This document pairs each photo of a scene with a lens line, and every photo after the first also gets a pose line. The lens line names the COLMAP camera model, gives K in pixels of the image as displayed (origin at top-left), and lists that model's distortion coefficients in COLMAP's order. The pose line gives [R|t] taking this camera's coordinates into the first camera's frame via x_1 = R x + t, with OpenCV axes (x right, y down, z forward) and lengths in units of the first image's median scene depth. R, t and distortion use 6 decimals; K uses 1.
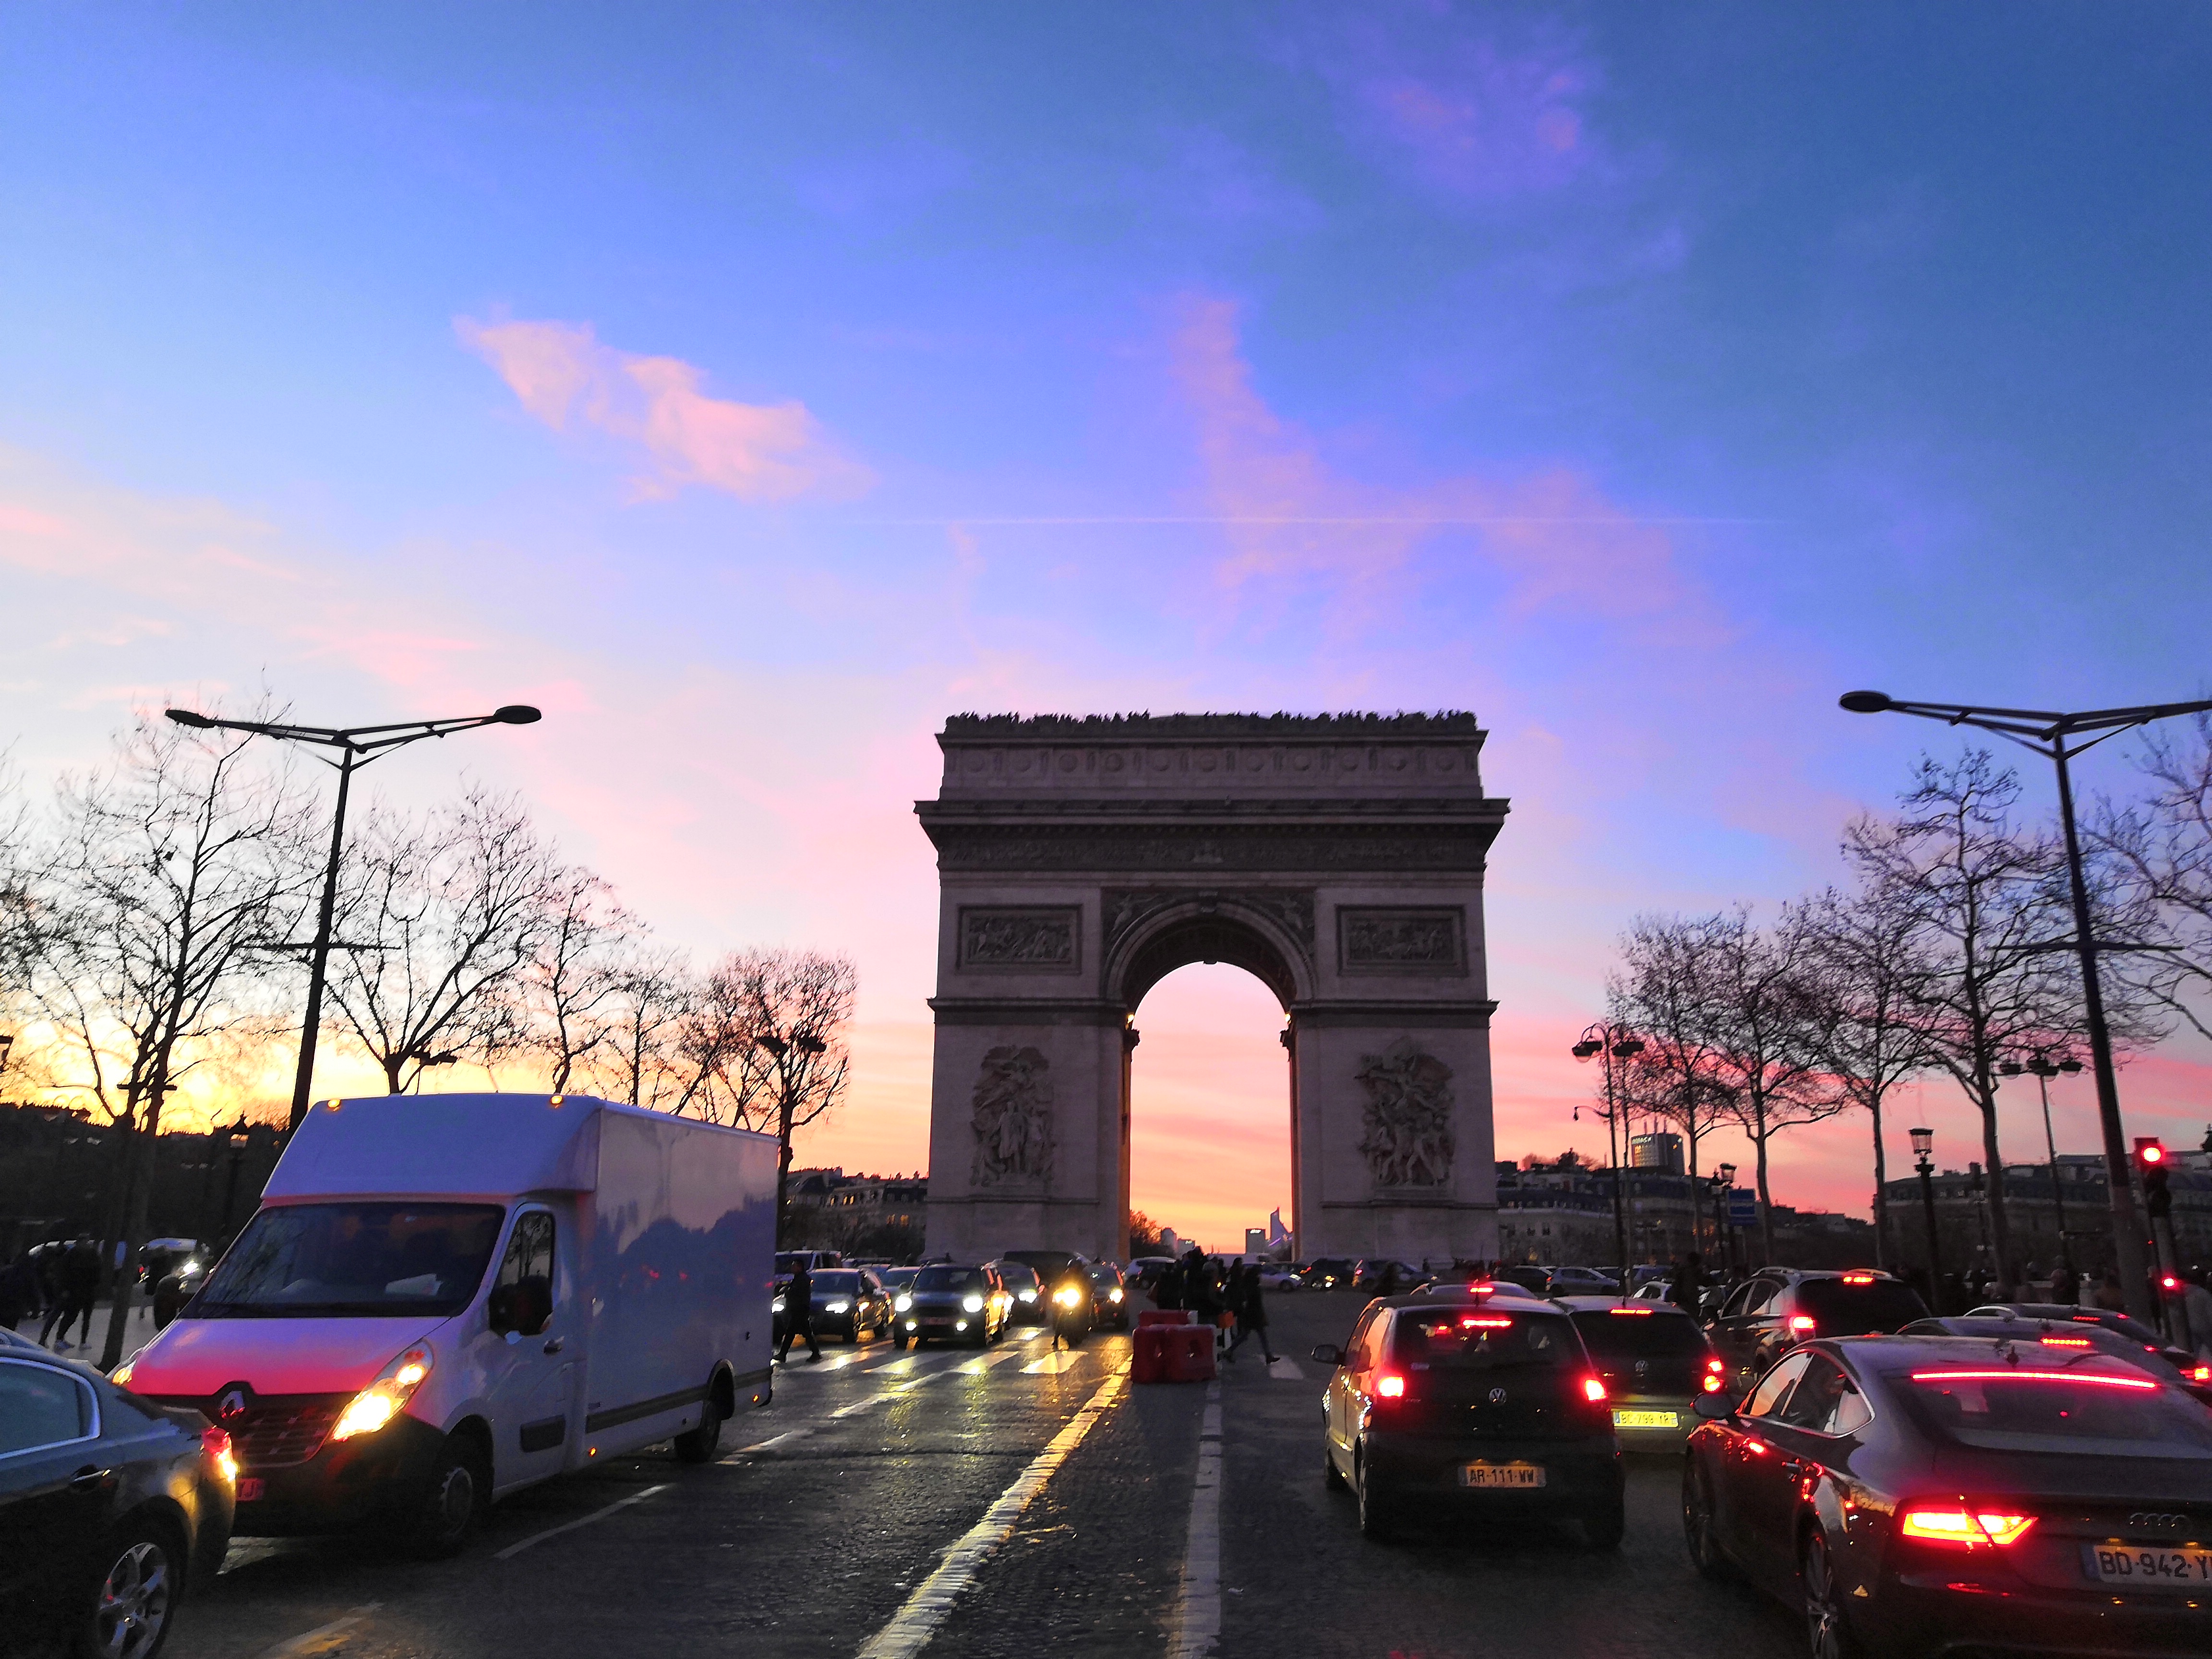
lens RADIAL K [[1697.4, 0, 1103.3], [0, 1697.4, 825.0], [0, 0, 1]] dist [-0.019015, 0.035478]
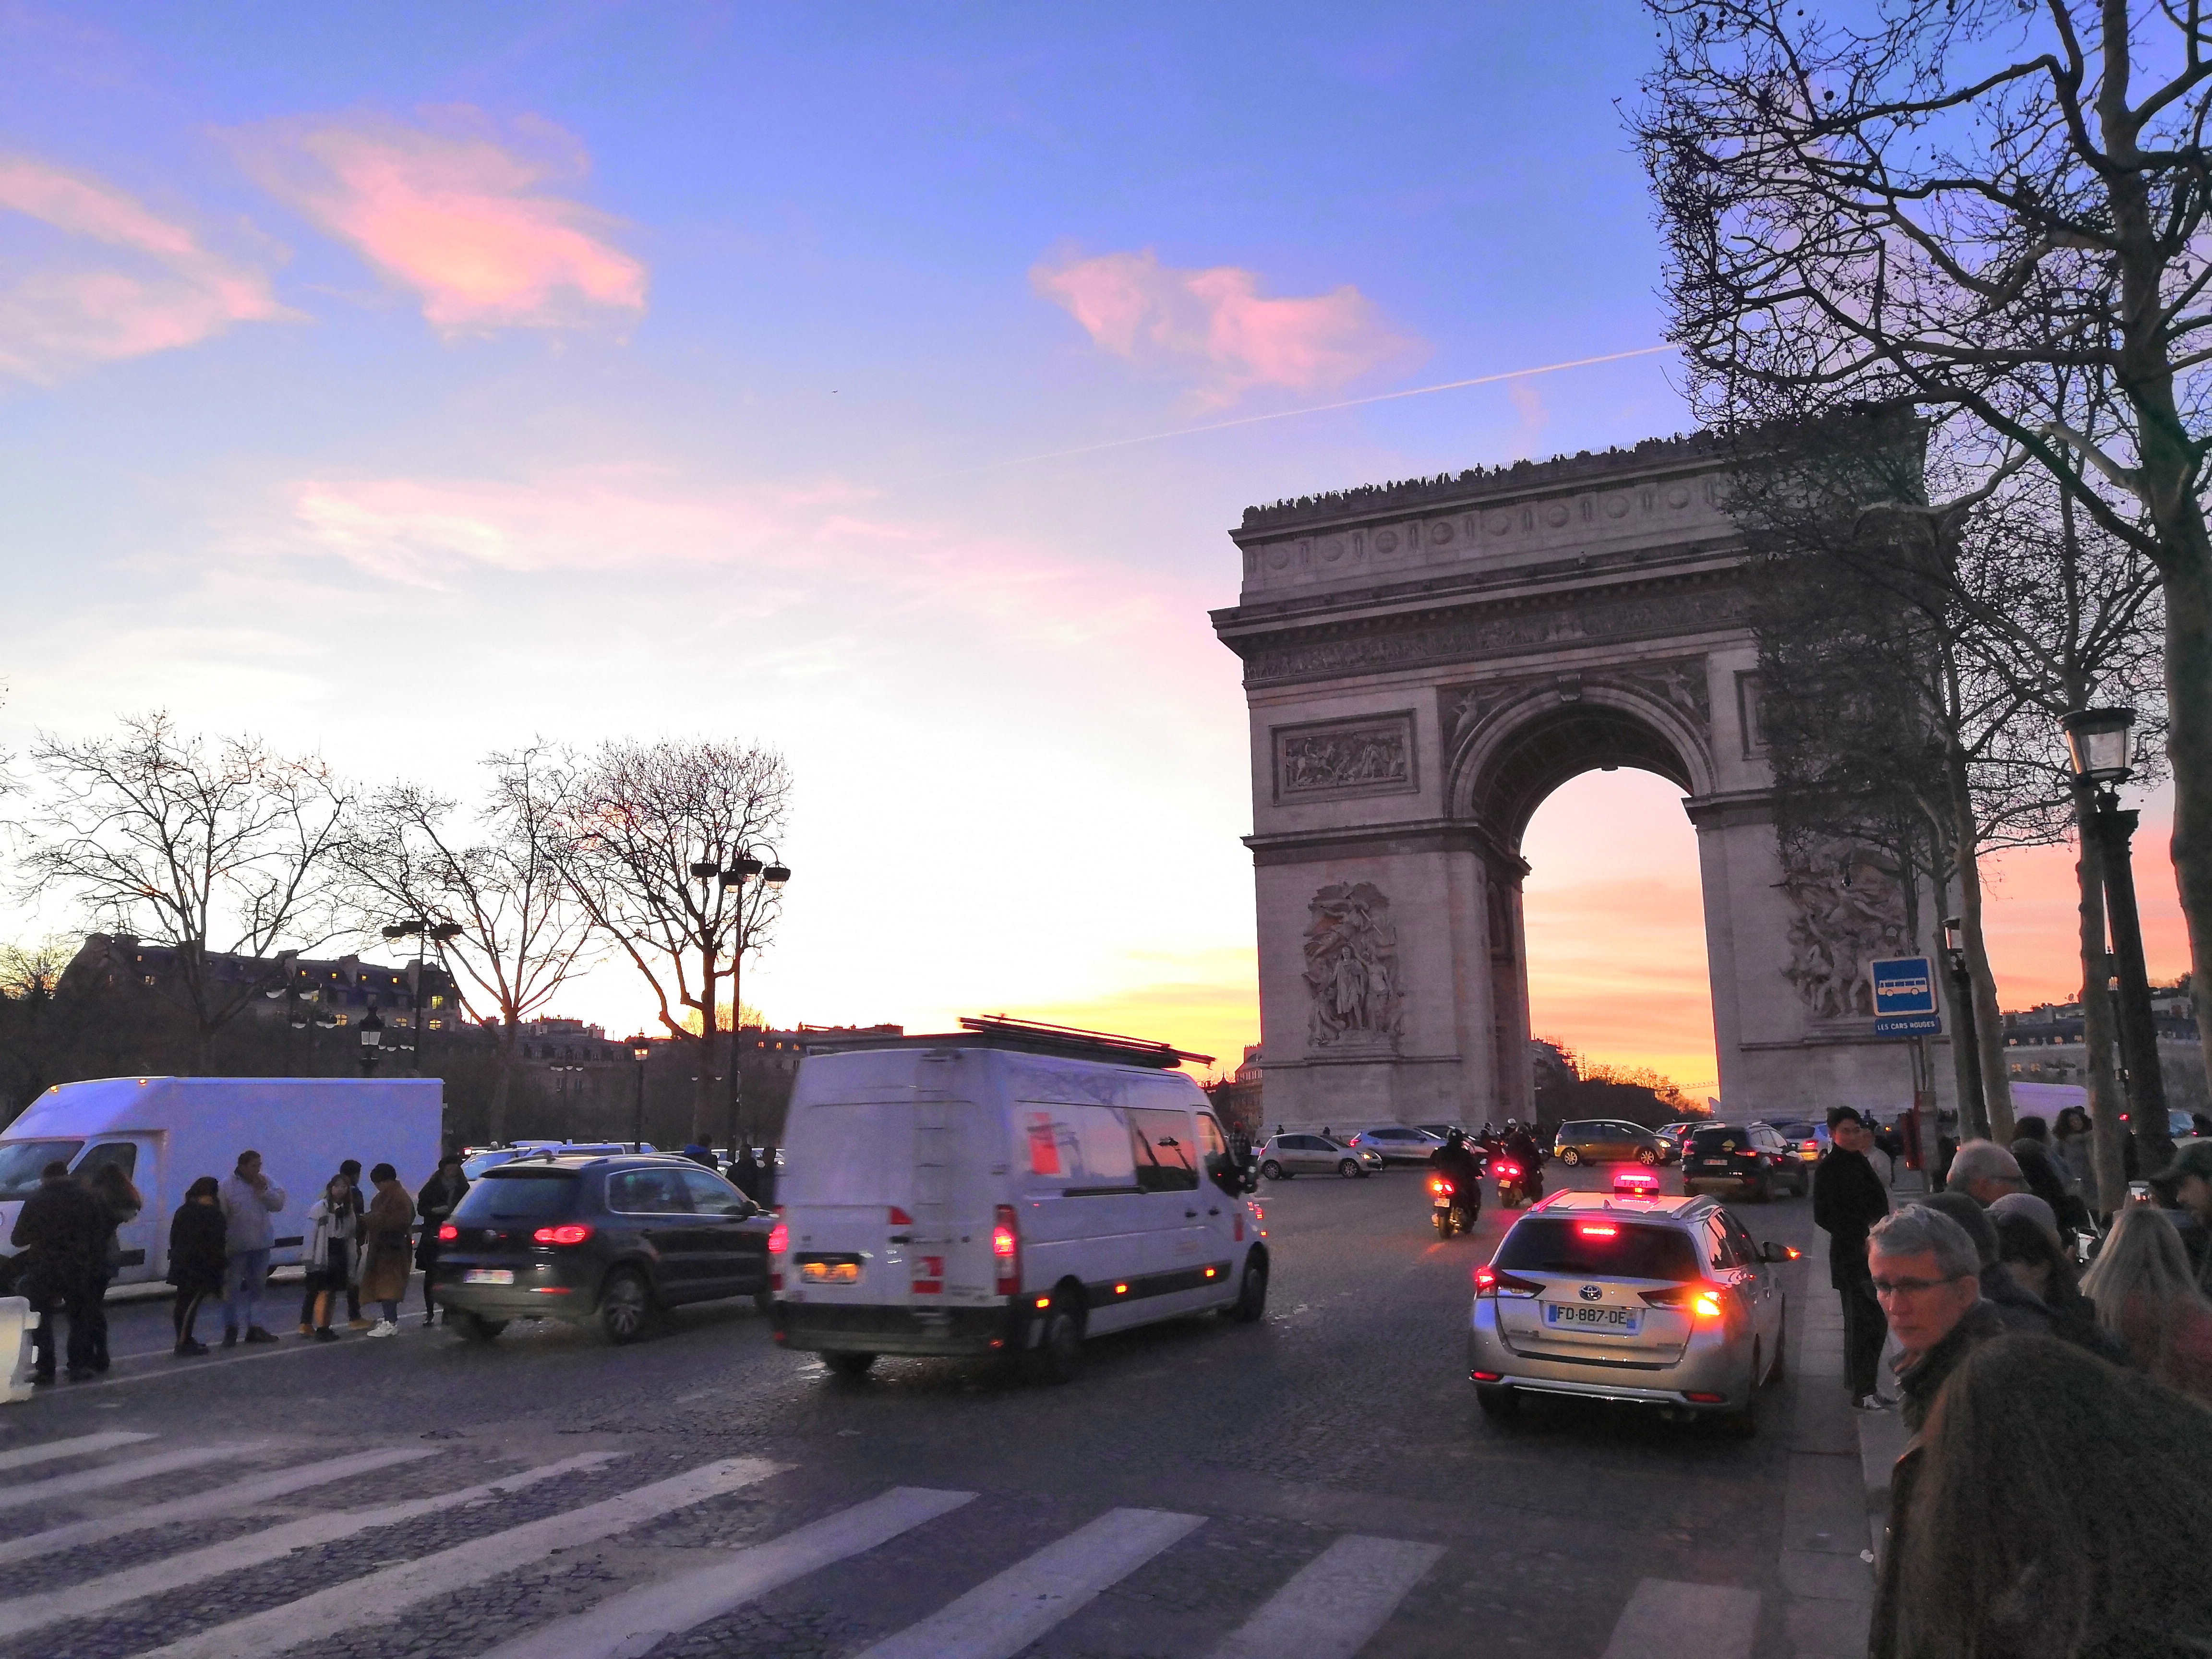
lens RADIAL K [[1697.4, 0, 1134.6], [0, 1697.4, 876.8], [0, 0, 1]] dist [-0.019015, 0.035478]
pose [[0.941710, -0.085099, -0.325484, 0.122247], [0.116884, 0.989971, 0.079345, 0.046341], [0.315468, -0.112764, 0.942213, 0.162764]]
